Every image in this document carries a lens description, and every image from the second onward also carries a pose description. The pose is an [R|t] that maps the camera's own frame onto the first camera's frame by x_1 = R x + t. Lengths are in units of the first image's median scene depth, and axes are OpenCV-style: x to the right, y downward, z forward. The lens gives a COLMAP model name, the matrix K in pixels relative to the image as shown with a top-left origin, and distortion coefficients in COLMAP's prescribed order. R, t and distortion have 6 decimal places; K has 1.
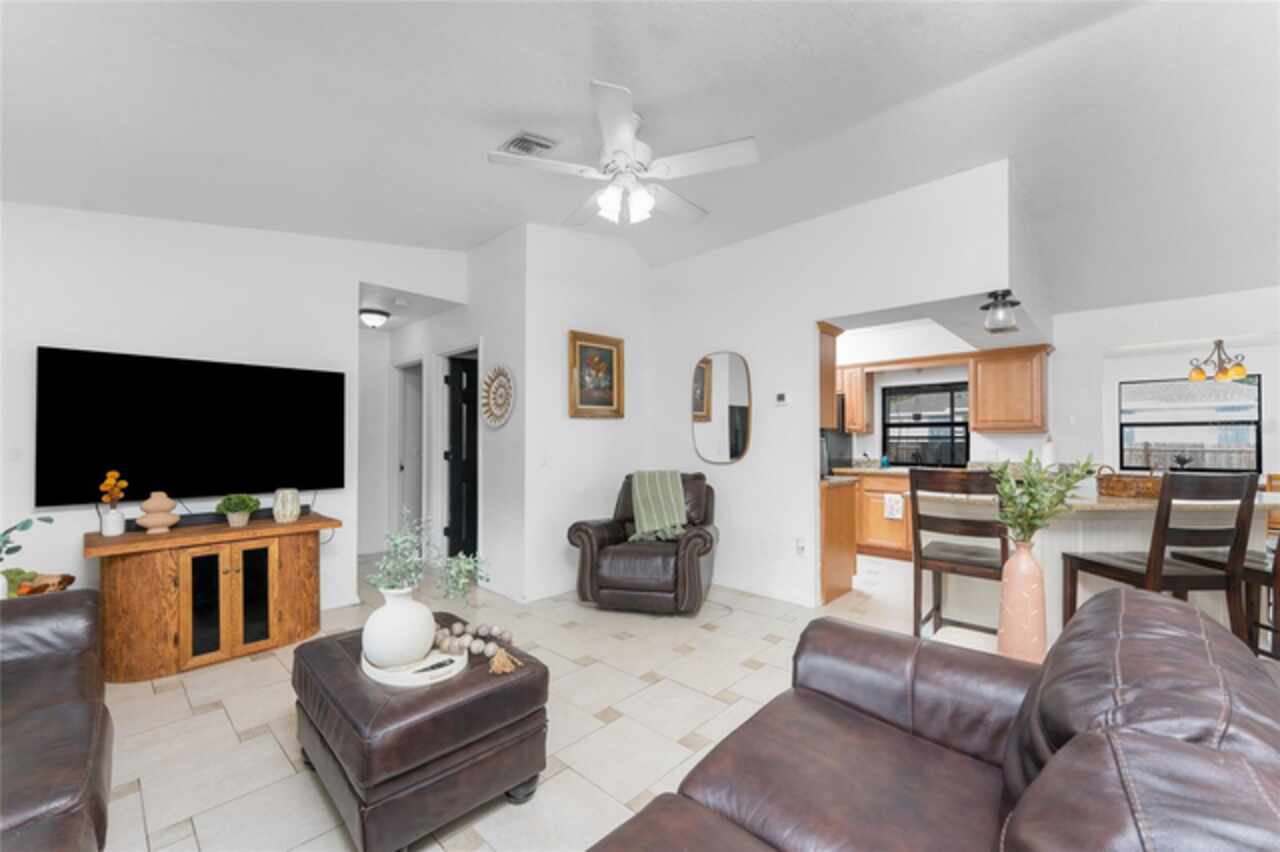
lens RADIAL K [[507.4, 0, 646.9], [0, 507.4, 445.9], [0, 0, 1]] dist [0.001167, 0.000273]
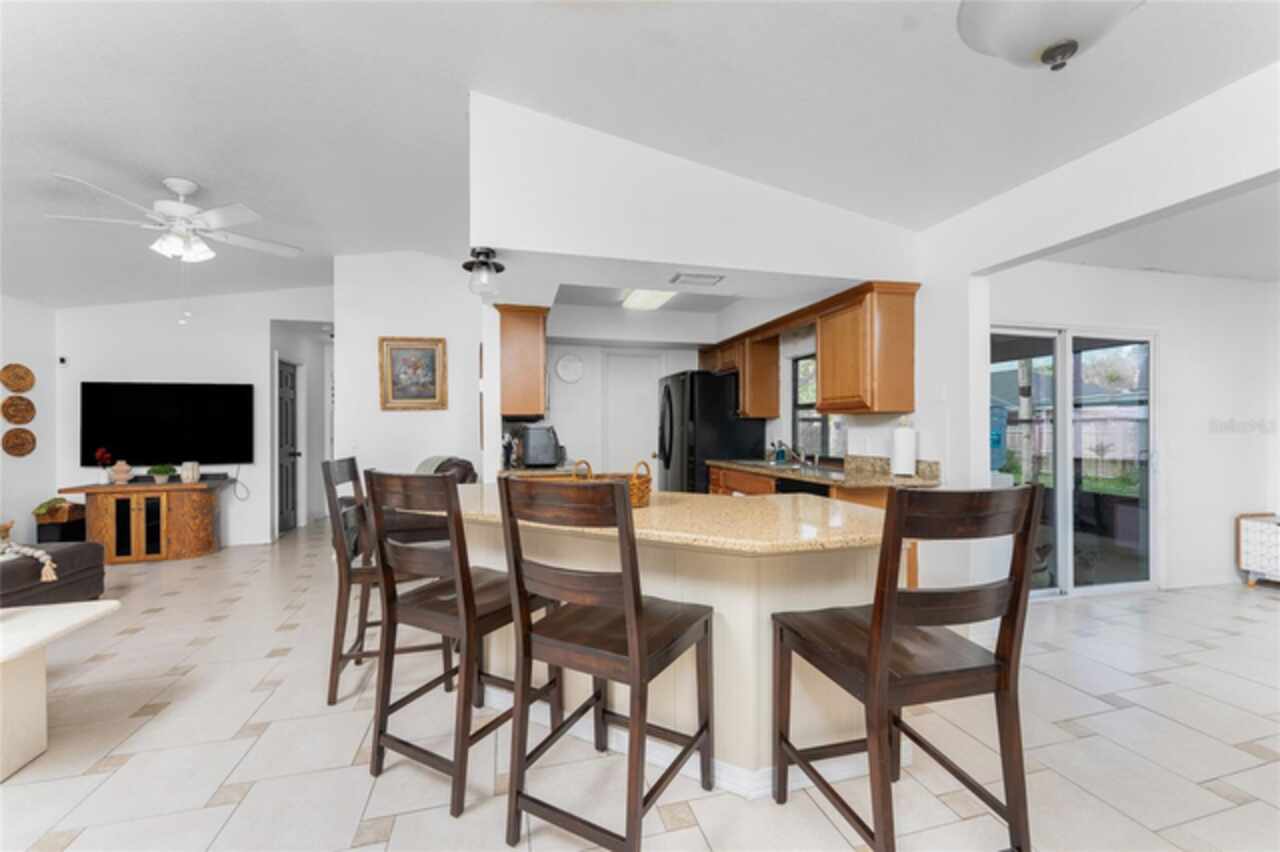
lens RADIAL K [[507.4, 0, 640.6], [0, 507.4, 432.5], [0, 0, 1]] dist [0.001167, 0.000273]
pose [[0.849575, -0.000351, -0.527468, 1.377992], [0.002227, 0.999993, 0.002921, -0.007871], [0.527464, -0.003656, 0.849570, 0.425718]]
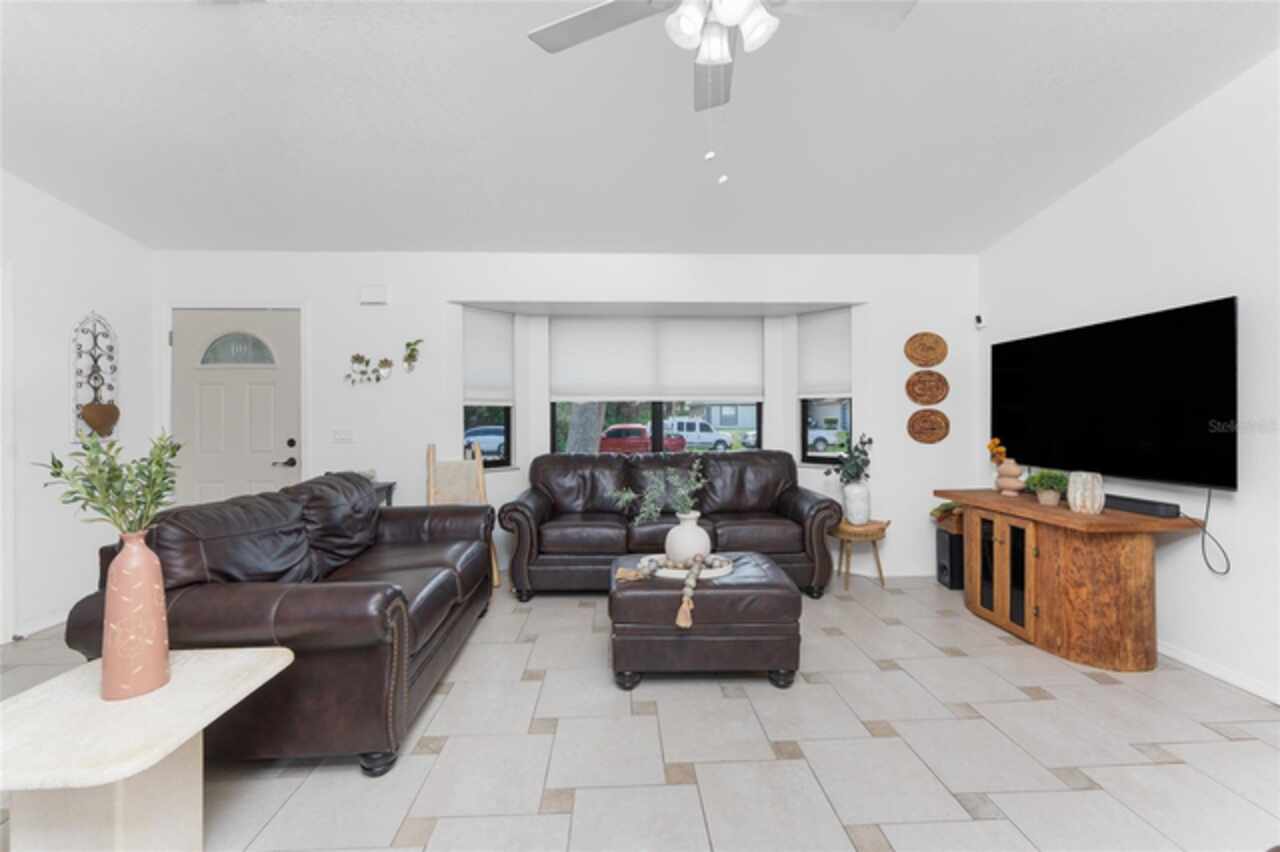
lens RADIAL K [[507.4, 0, 646.1], [0, 507.4, 417.3], [0, 0, 1]] dist [0.001167, 0.000273]
pose [[-0.703813, 0.005648, -0.710363, 0.378320], [0.002281, 0.999981, 0.005691, -0.009004], [0.710382, 0.002385, -0.703813, 1.135494]]
